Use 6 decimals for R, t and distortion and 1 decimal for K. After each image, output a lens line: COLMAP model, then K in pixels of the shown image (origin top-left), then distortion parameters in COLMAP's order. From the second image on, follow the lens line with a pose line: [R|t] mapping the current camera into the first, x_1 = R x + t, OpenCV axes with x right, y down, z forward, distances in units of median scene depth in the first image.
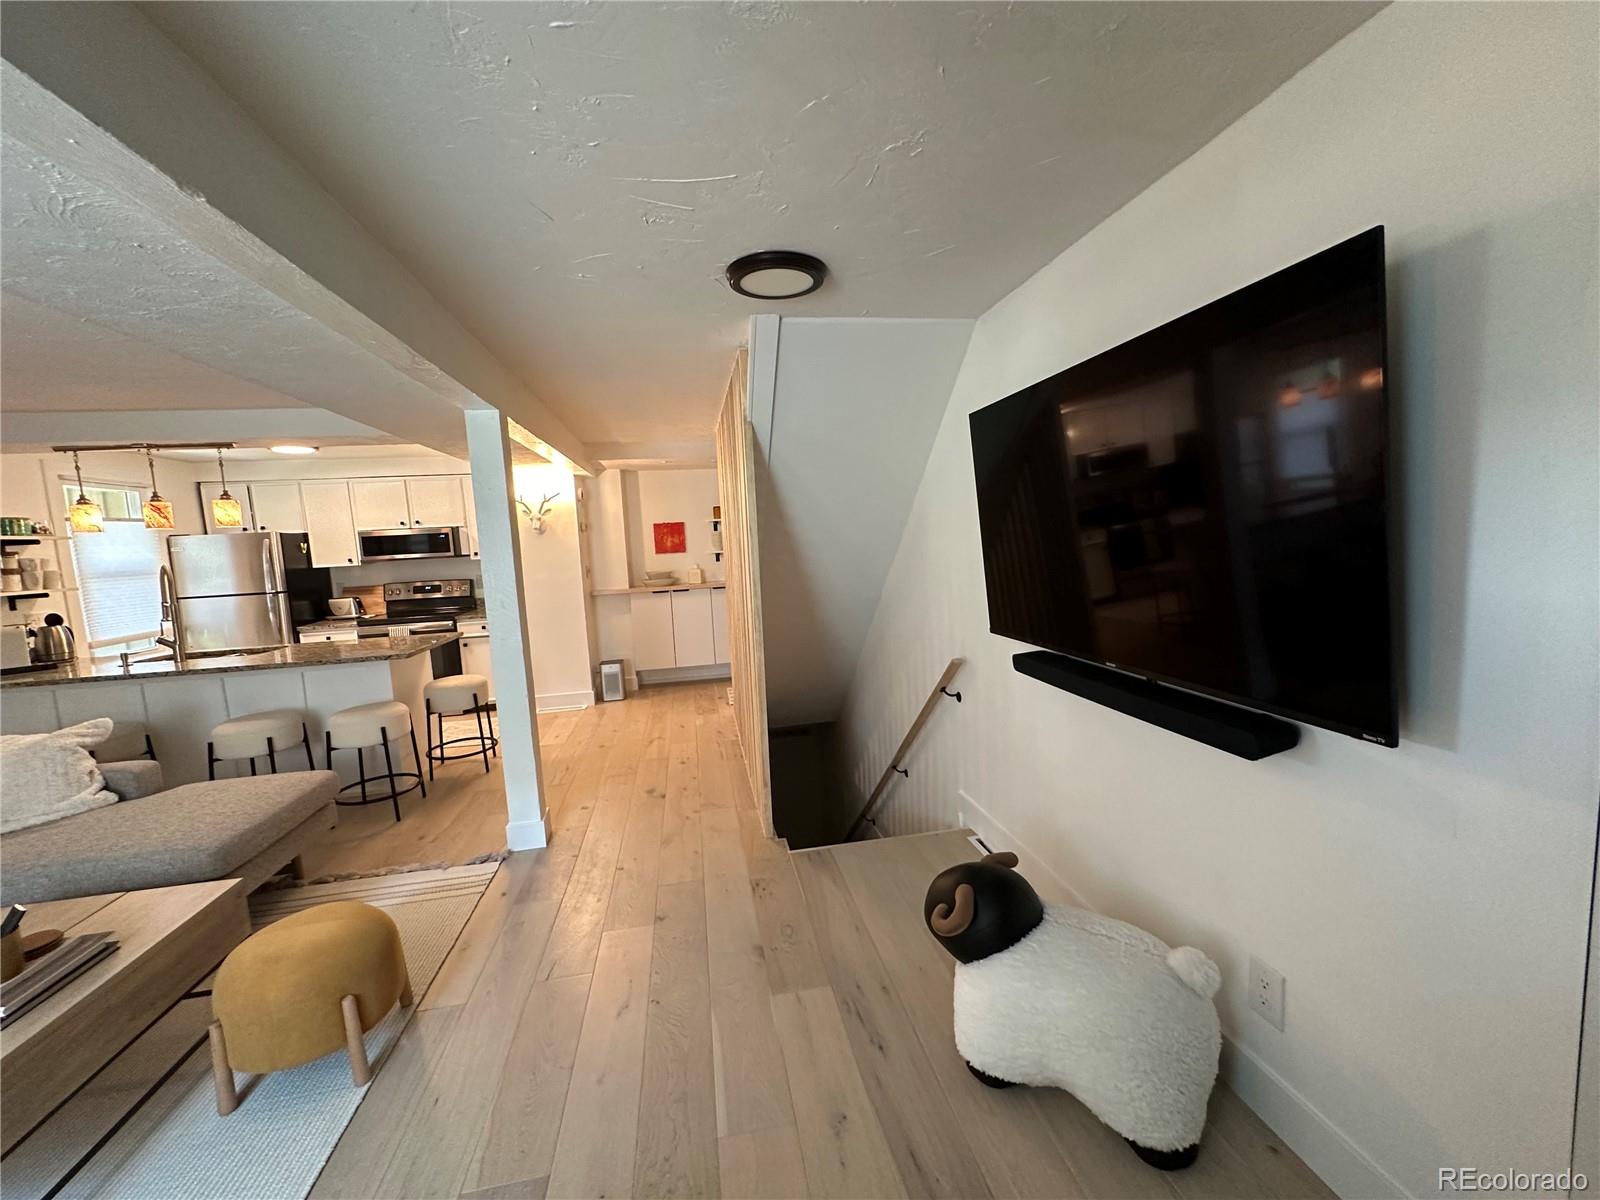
lens RADIAL K [[645.7, 0, 811.6], [0, 645.7, 604.0], [0, 0, 1]] dist [-0.002694, 0.000983]
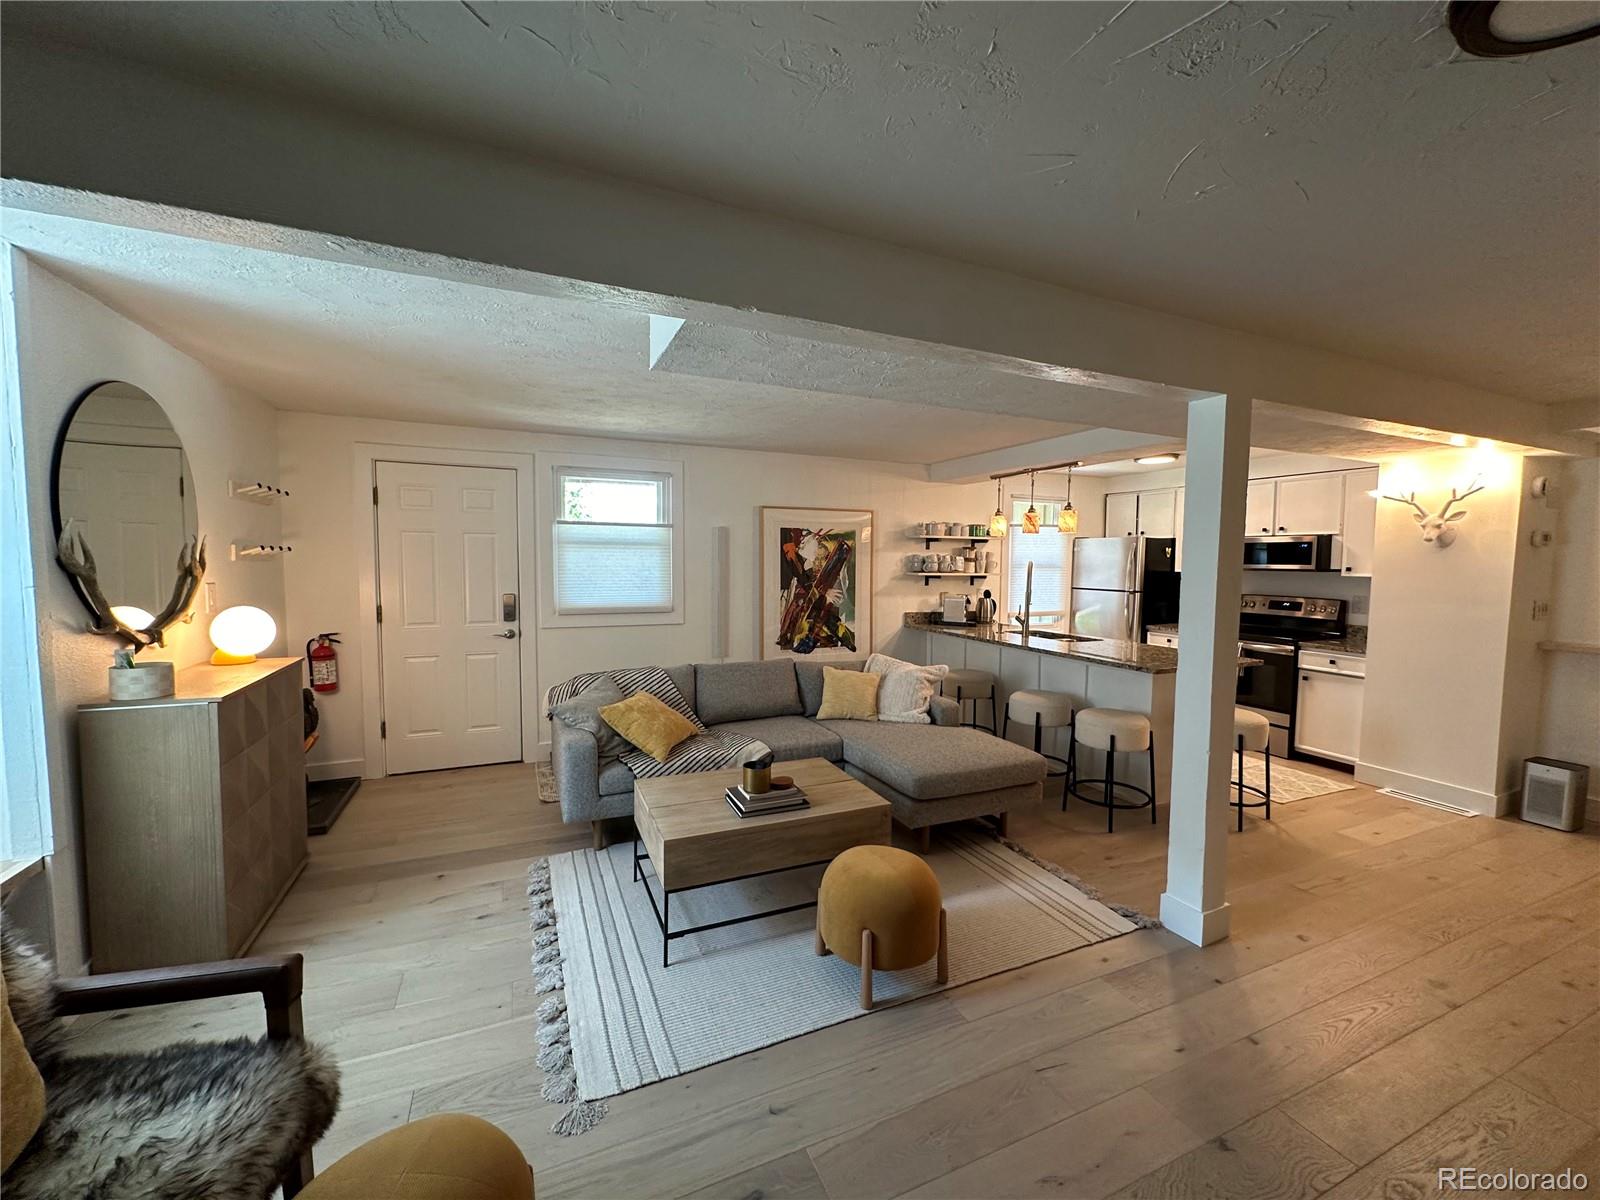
lens RADIAL K [[645.7, 0, 794.7], [0, 645.7, 602.6], [0, 0, 1]] dist [-0.002694, 0.000983]
pose [[0.214102, 0.118243, -0.969628, 0.158258], [-0.124182, 0.987887, 0.093050, -0.039666], [0.968886, 0.100488, 0.226192, 0.251337]]
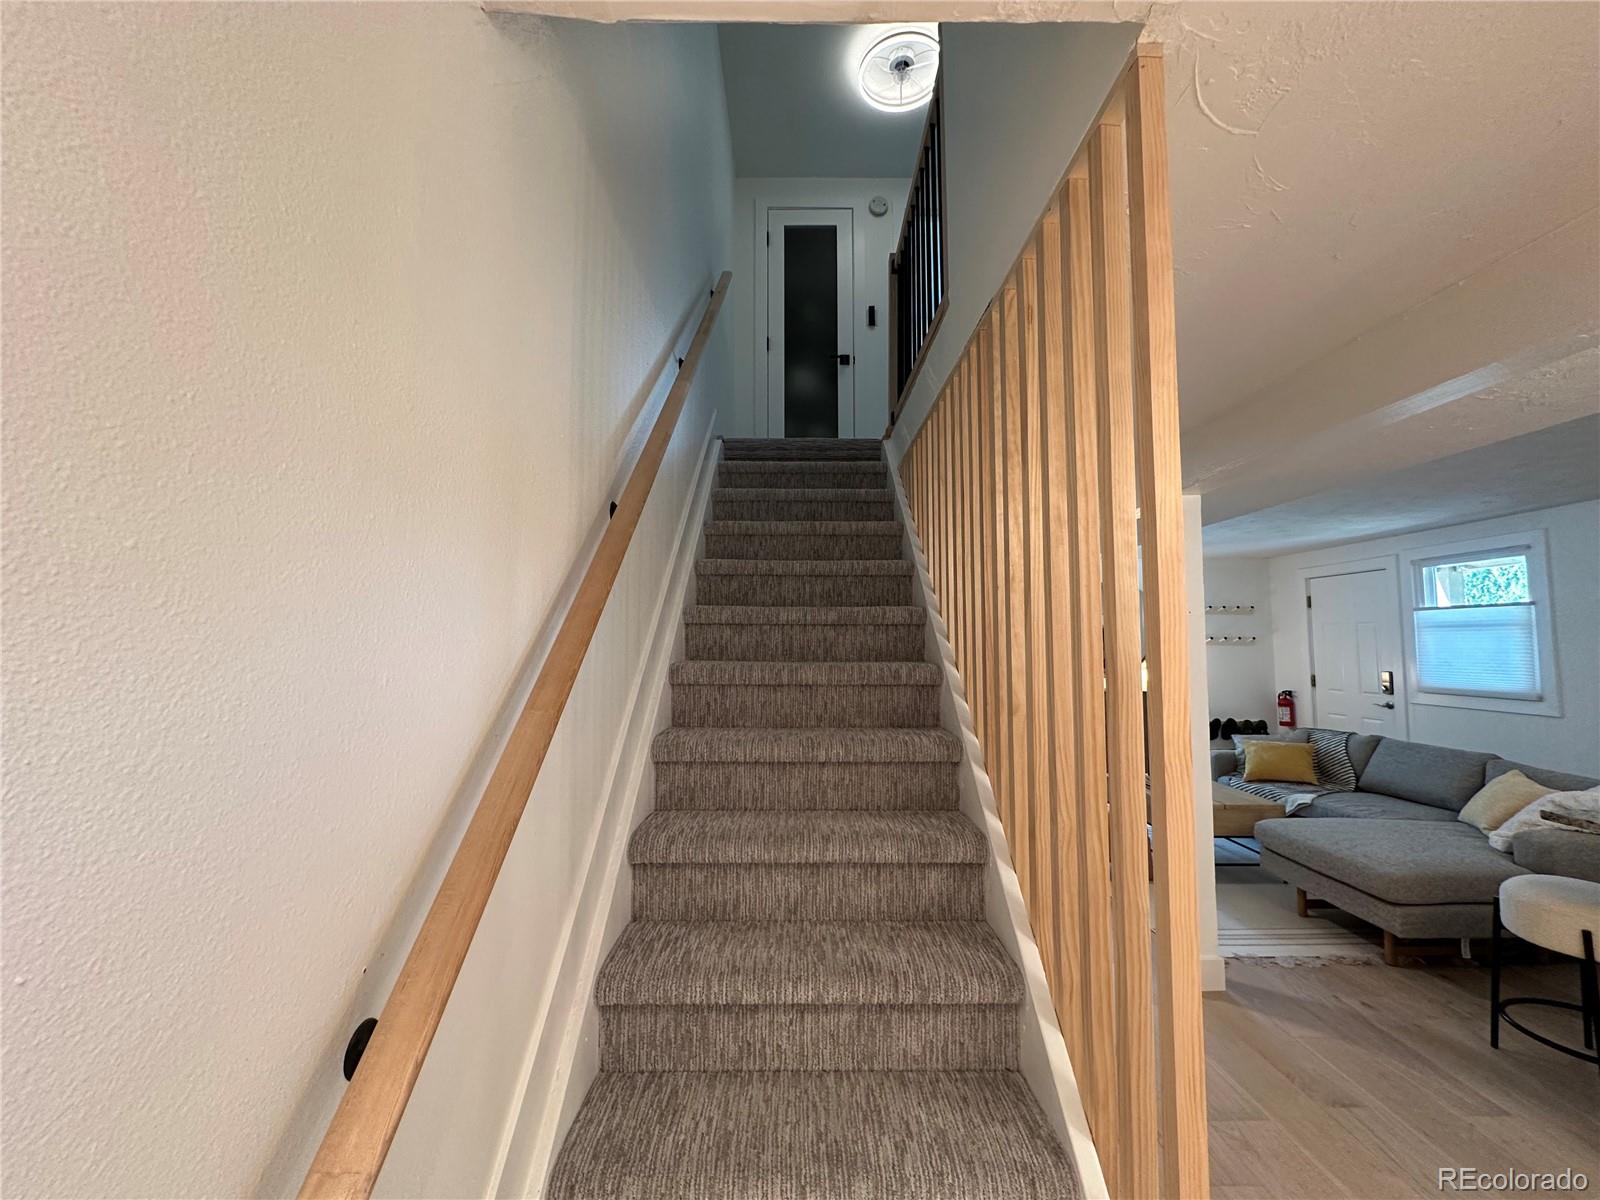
lens RADIAL K [[645.7, 0, 792.1], [0, 645.7, 604.5], [0, 0, 1]] dist [-0.002694, 0.000983]
pose [[-0.978356, 0.065918, 0.196149, -0.088414], [0.073555, 0.996781, 0.031902, -0.163828], [-0.193414, 0.045639, -0.980055, 1.584233]]
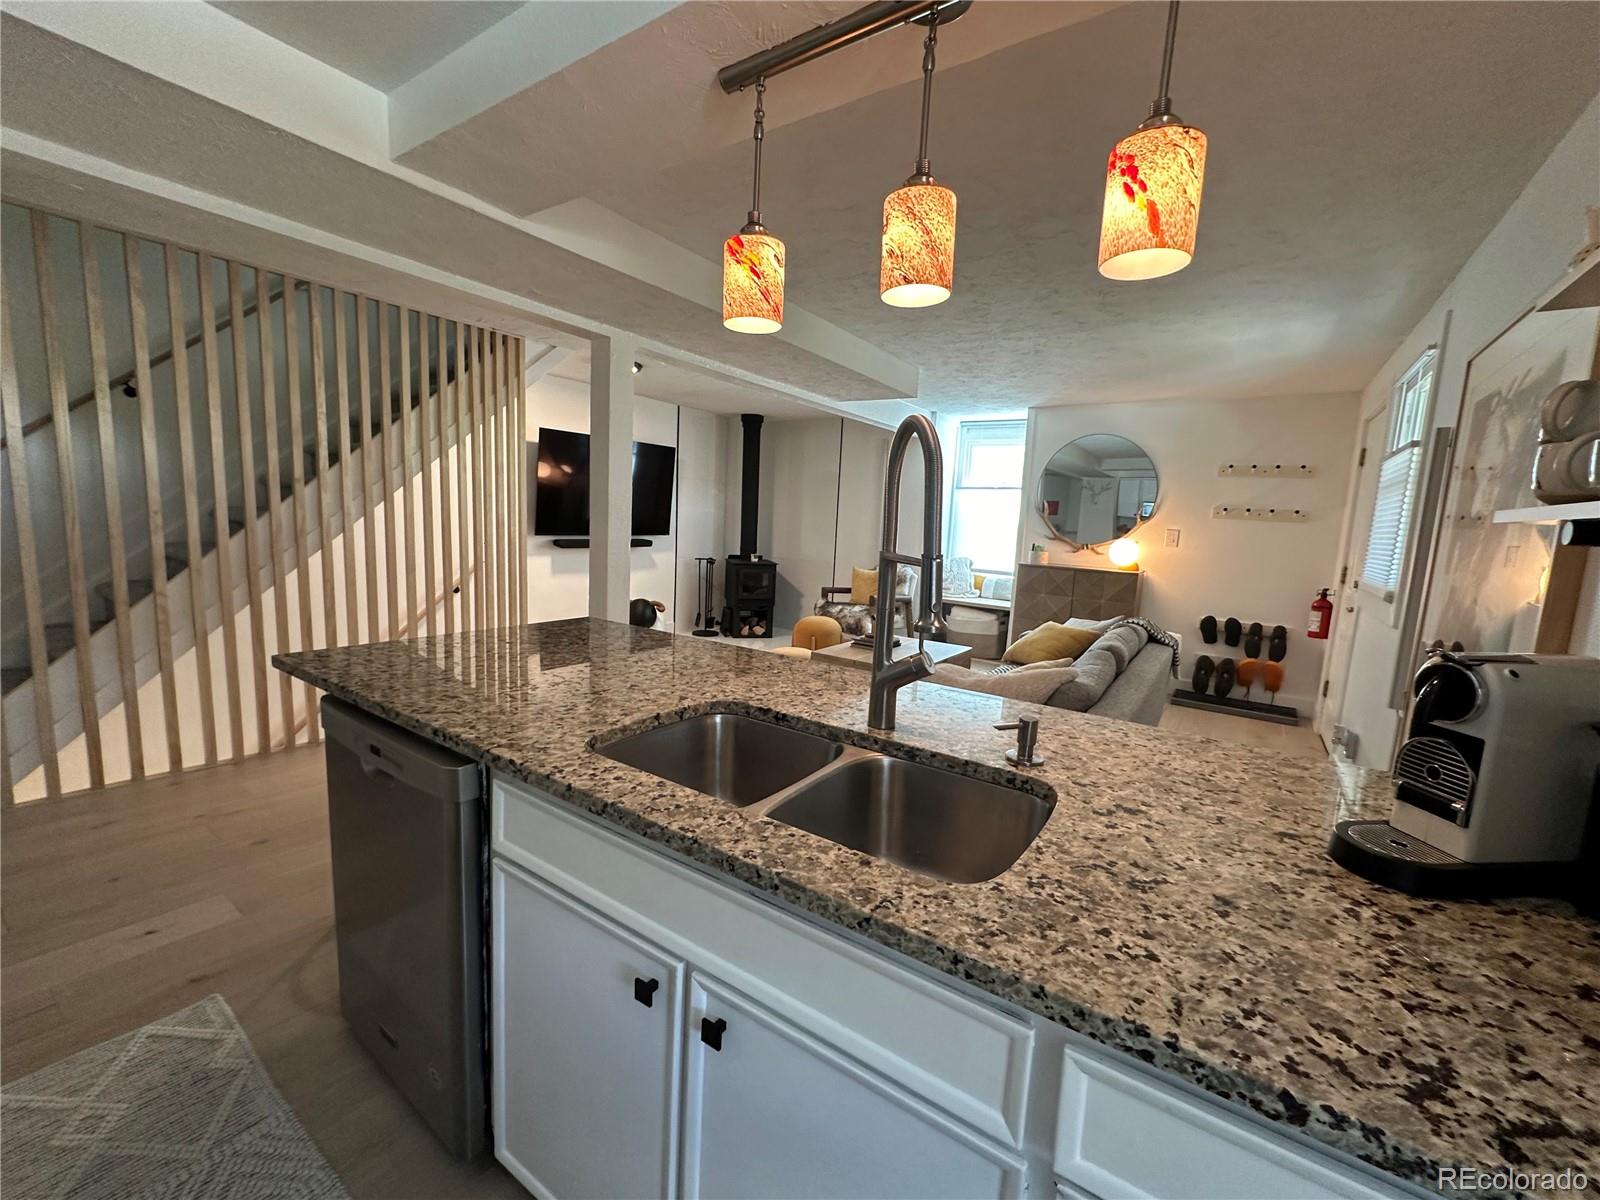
lens RADIAL K [[645.7, 0, 809.5], [0, 645.7, 603.0], [0, 0, 1]] dist [-0.002694, 0.000983]
pose [[-0.703245, -0.079269, 0.706515, -1.128780], [0.061020, 0.983368, 0.171068, -0.031419], [-0.708324, 0.163414, -0.686712, 1.197153]]
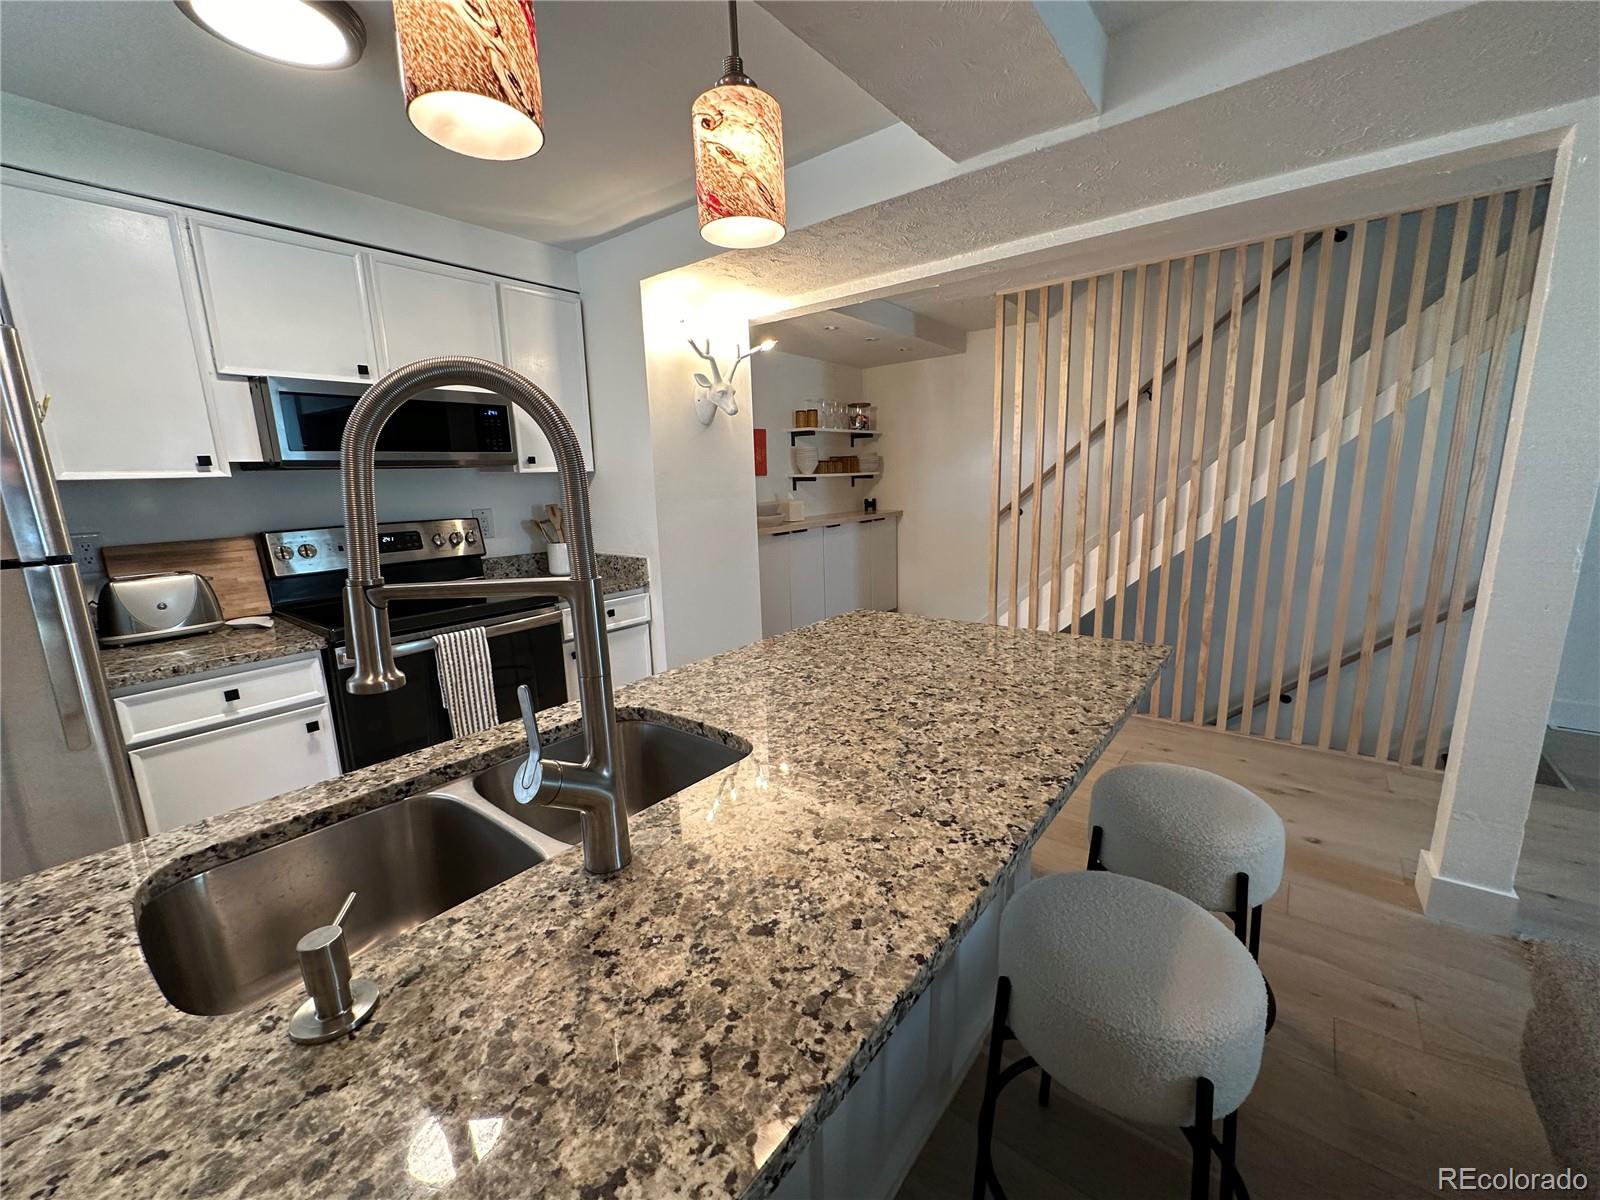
lens RADIAL K [[645.7, 0, 797.9], [0, 645.7, 598.1], [0, 0, 1]] dist [-0.002694, 0.000983]
pose [[0.765375, -0.093515, 0.636754, -1.007242], [0.058243, 0.995392, 0.076178, -0.005481], [-0.640943, -0.021218, 0.767295, 0.785621]]
